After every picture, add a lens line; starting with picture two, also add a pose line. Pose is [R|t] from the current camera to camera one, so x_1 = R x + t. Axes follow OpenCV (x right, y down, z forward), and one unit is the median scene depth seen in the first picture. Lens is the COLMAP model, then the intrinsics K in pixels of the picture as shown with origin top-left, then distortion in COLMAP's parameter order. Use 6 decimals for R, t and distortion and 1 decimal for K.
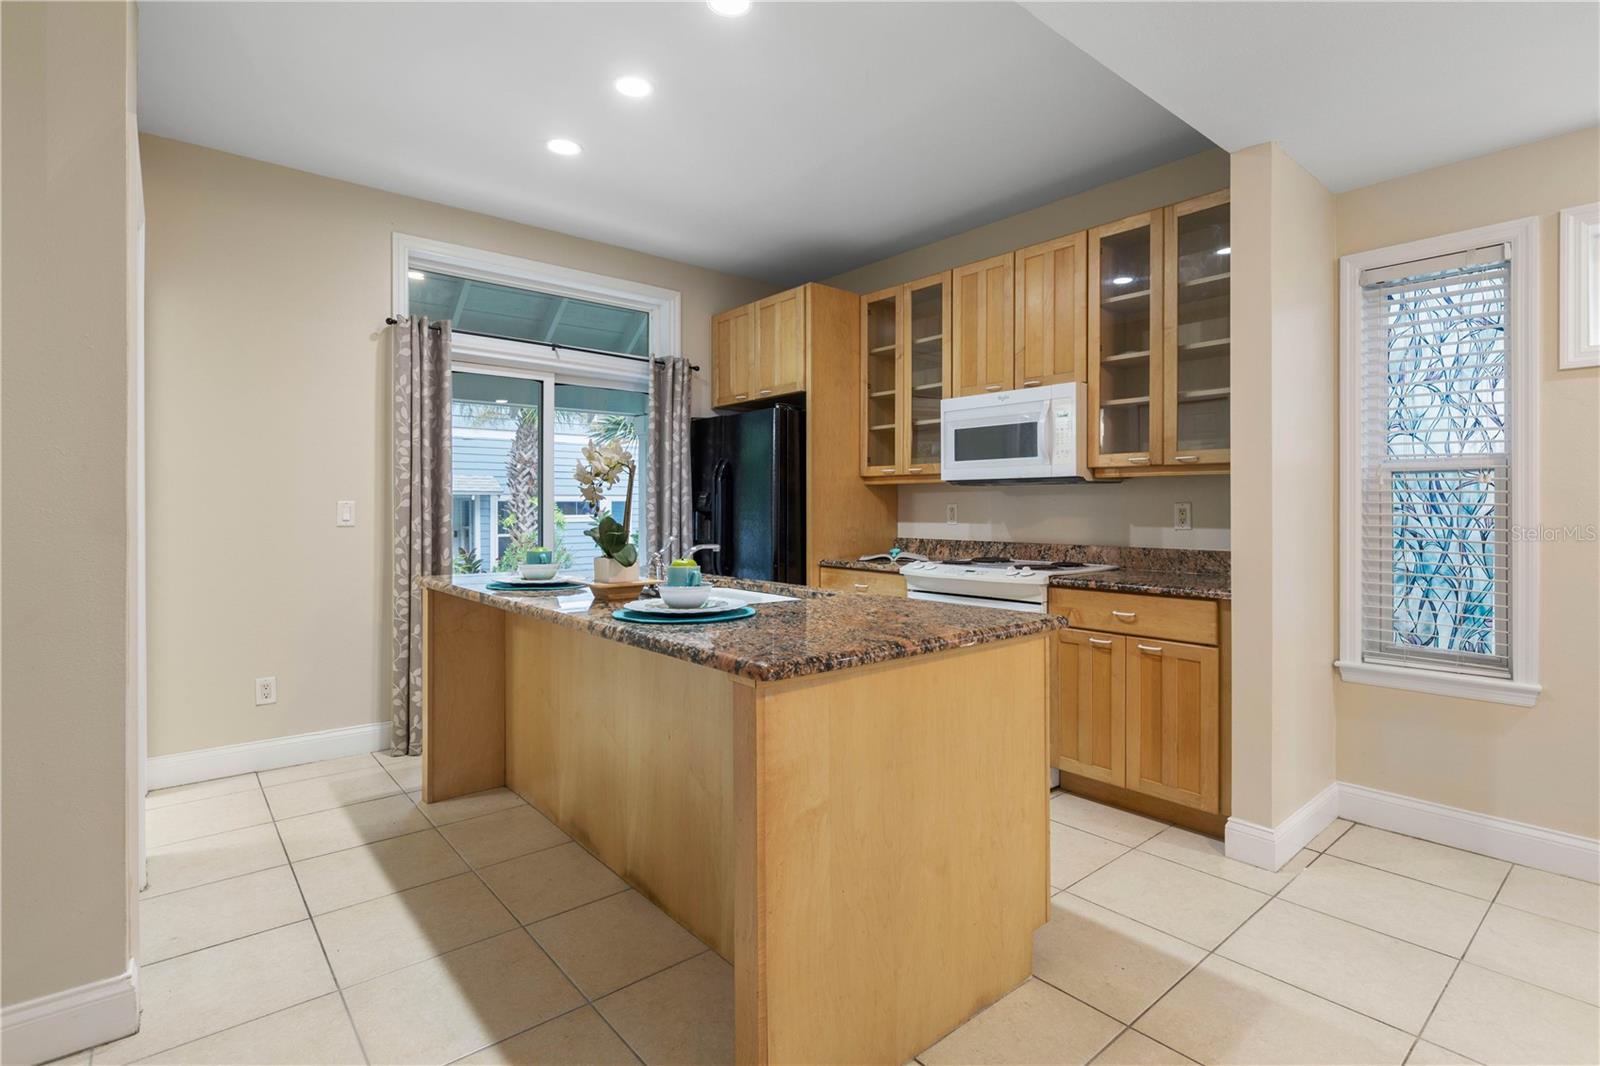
lens RADIAL K [[769.0, 0, 837.7], [0, 769.0, 508.1], [0, 0, 1]] dist [0.002923, -0.000112]
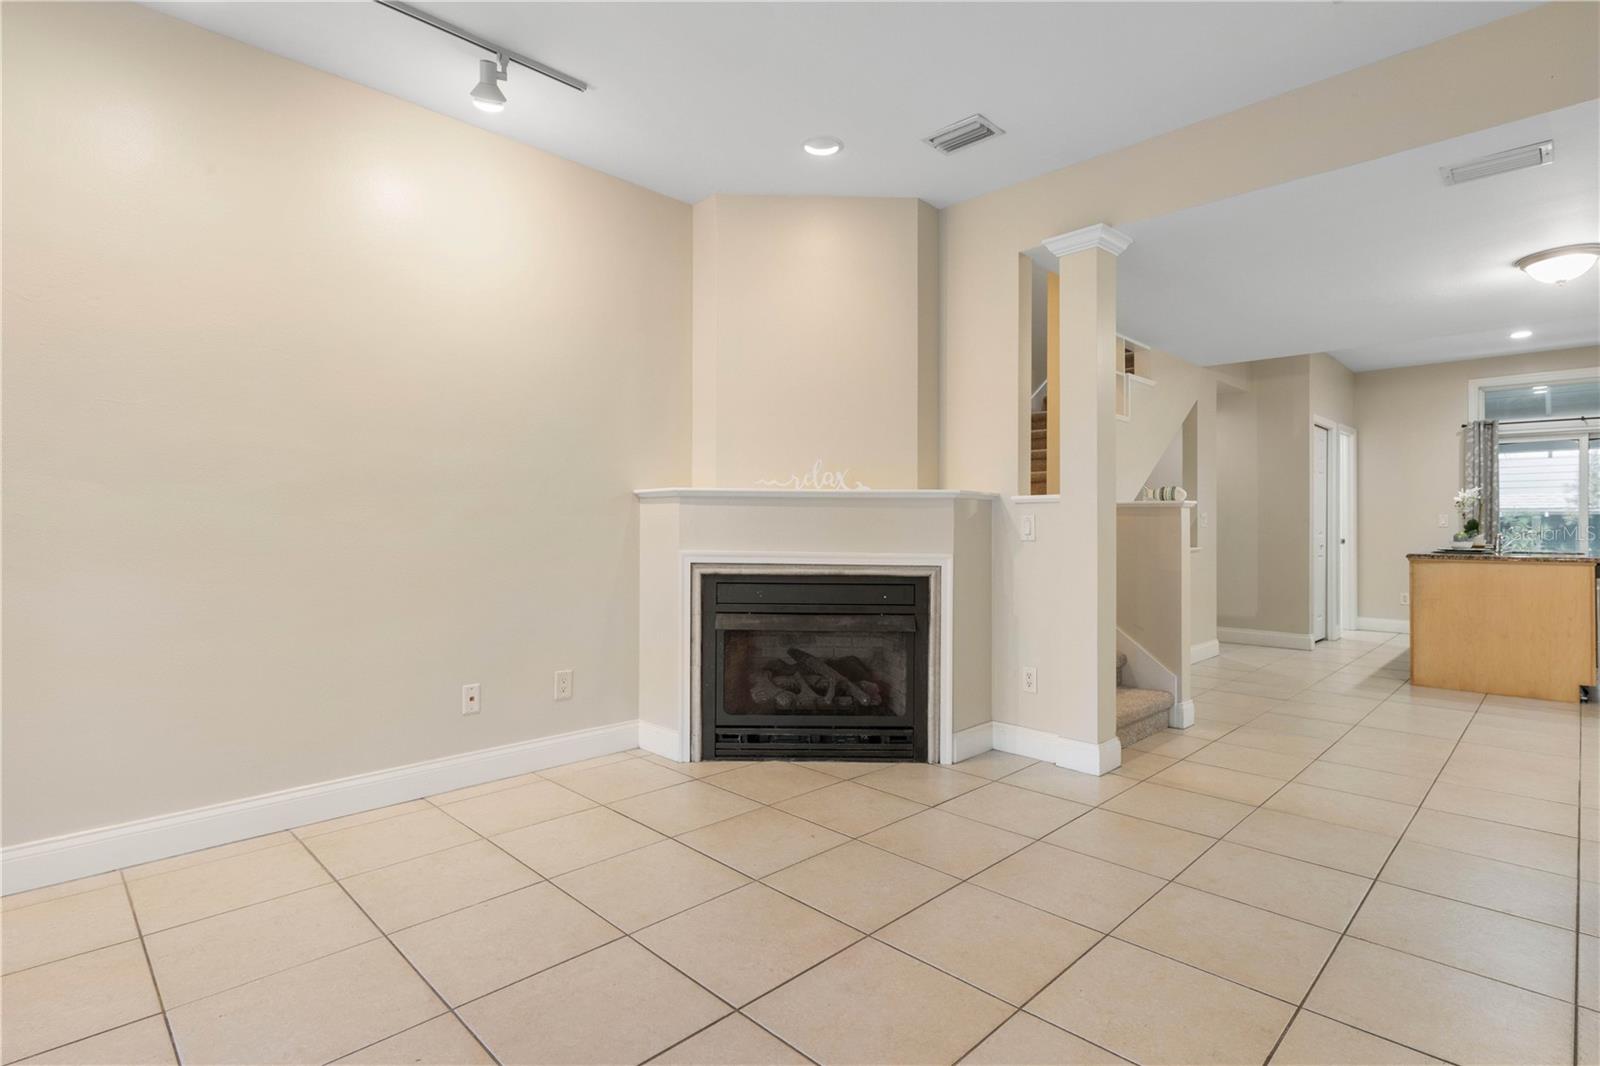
lens RADIAL K [[773.5, 0, 806.9], [0, 773.5, 525.3], [0, 0, 1]] dist [-0.013604, -0.000705]
pose [[0.052018, -0.002086, -0.998644, 1.735062], [-0.002197, 0.999995, -0.002204, 0.035403], [0.998644, 0.002309, 0.052013, -1.077392]]
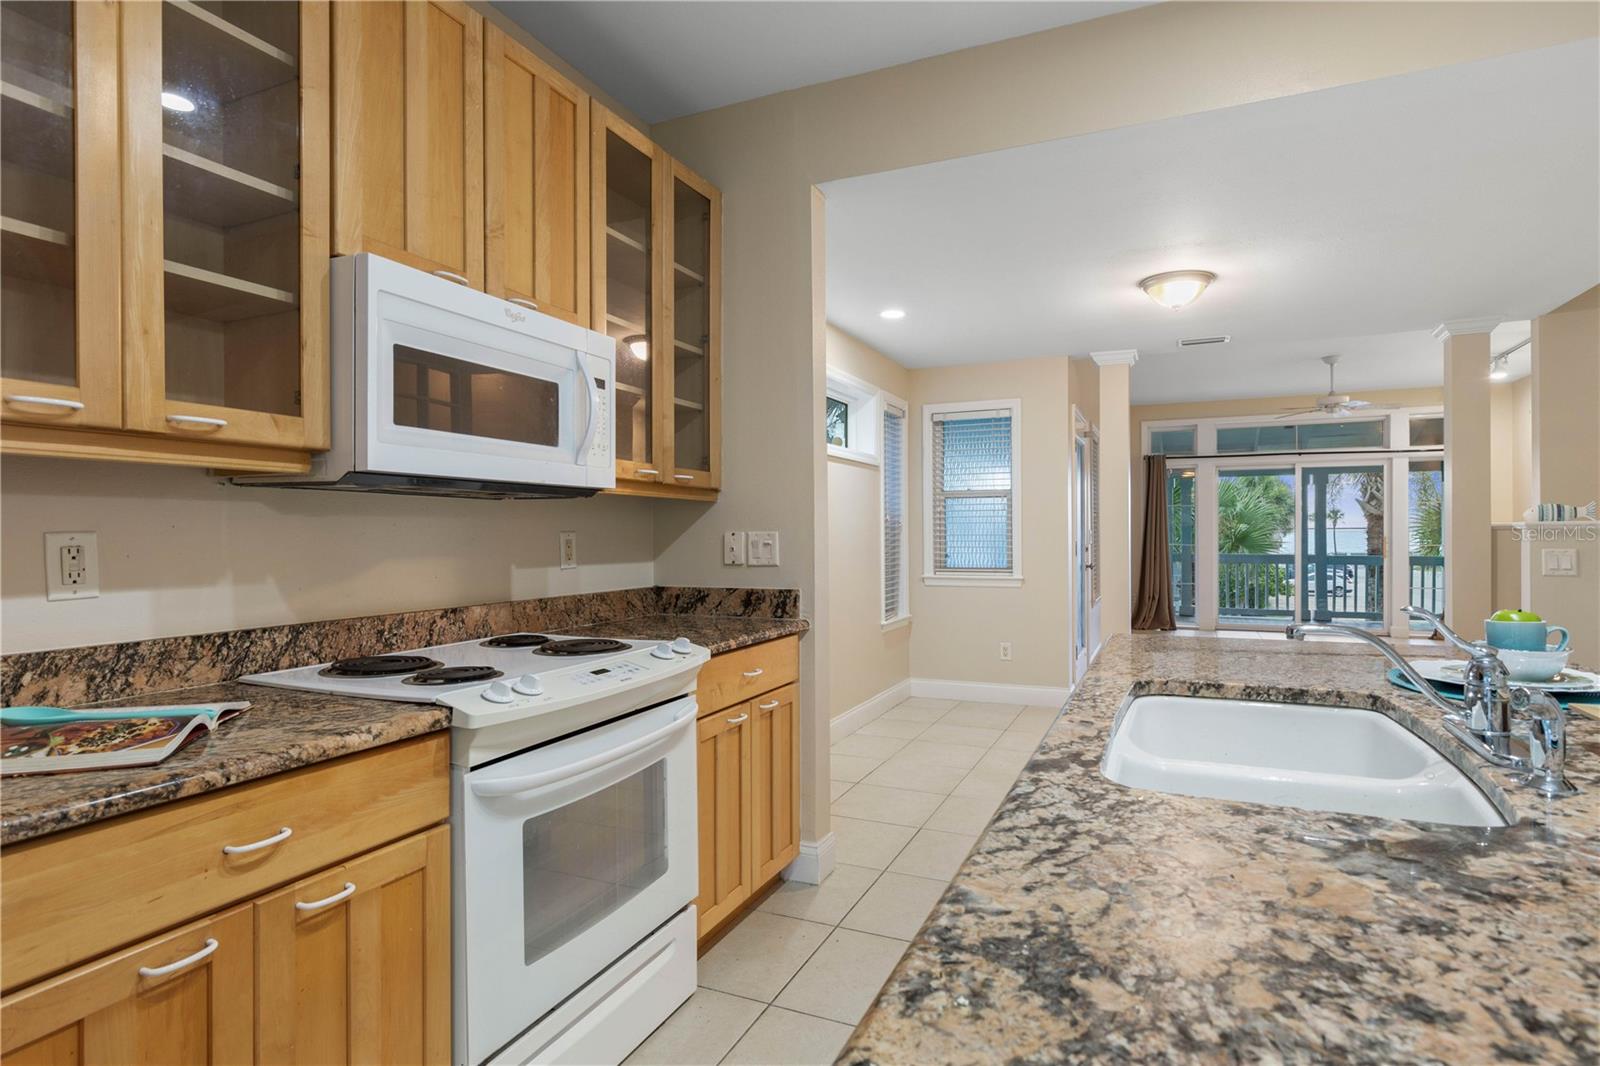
lens RADIAL K [[824.0, 0, 805.4], [0, 824.0, 534.7], [0, 0, 1]] dist [-0.000891, 0.000380]
pose [[-0.403344, -0.000324, 0.915048, -0.426512], [0.005474, 0.999981, 0.002767, -0.006012], [-0.915032, 0.006125, -0.403335, 1.319083]]
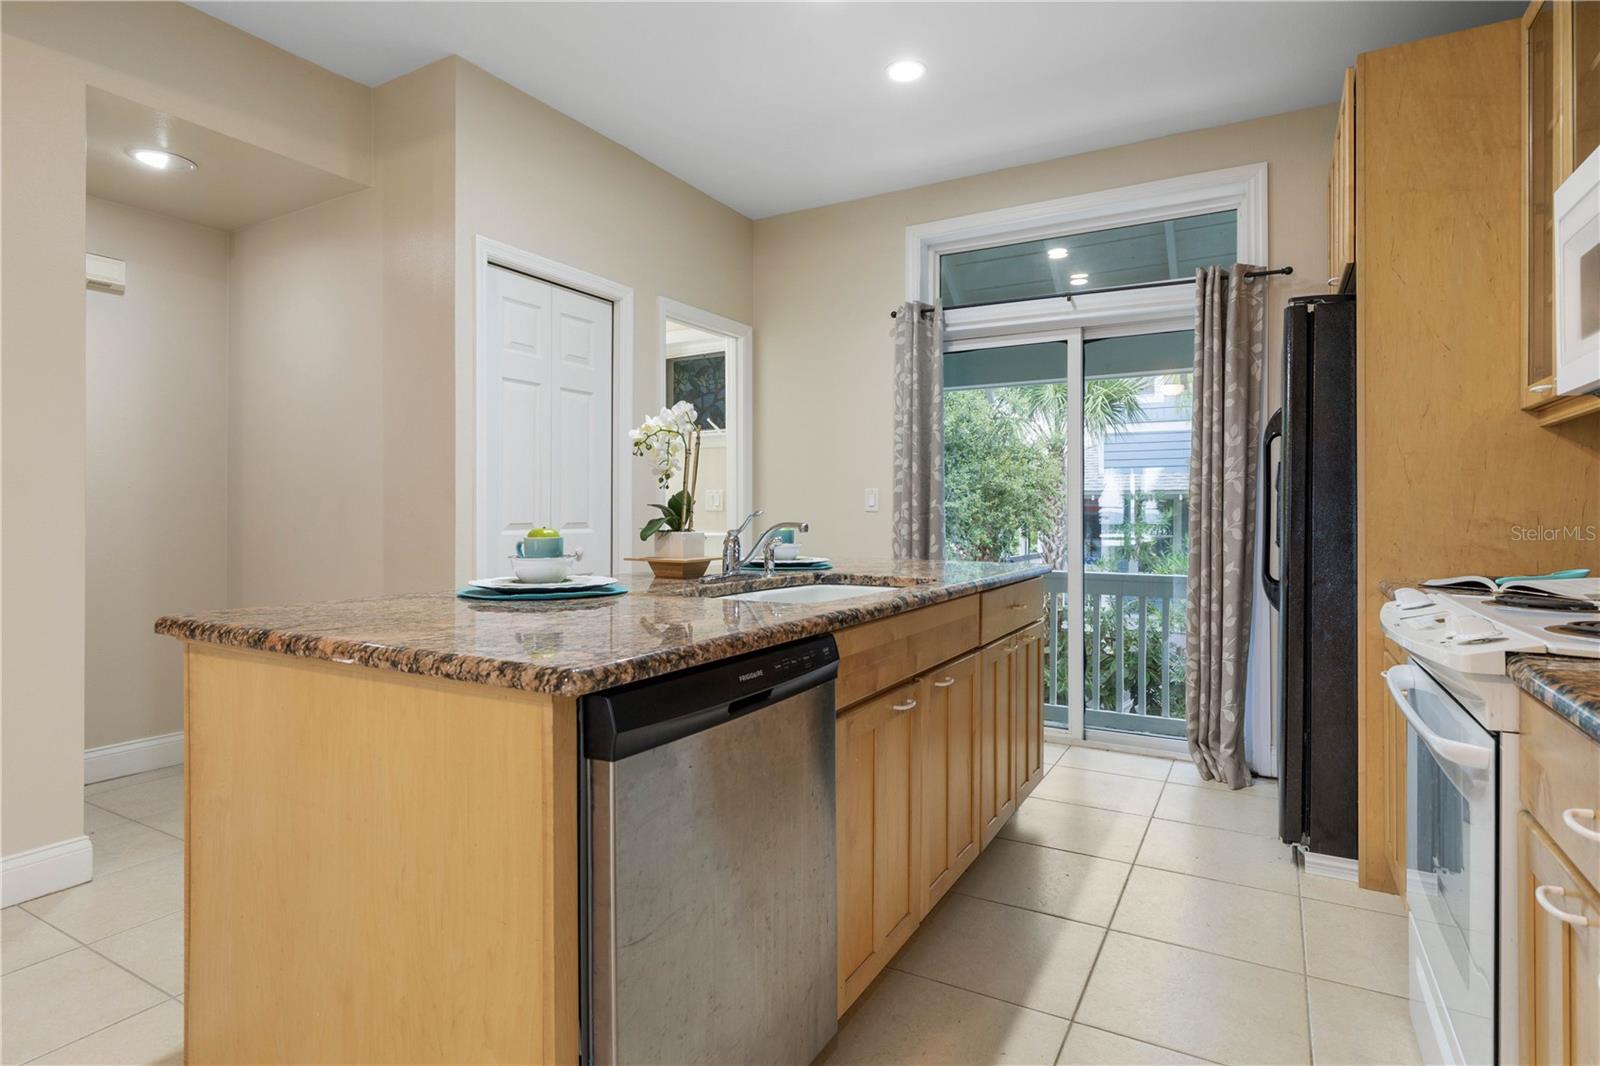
lens RADIAL K [[824.0, 0, 807.4], [0, 824.0, 508.1], [0, 0, 1]] dist [-0.000891, 0.000380]
pose [[0.328015, -0.005935, -0.944654, 0.554463], [-0.002050, 0.999973, -0.006994, 0.034563], [0.944670, 0.004231, 0.327995, 0.680884]]
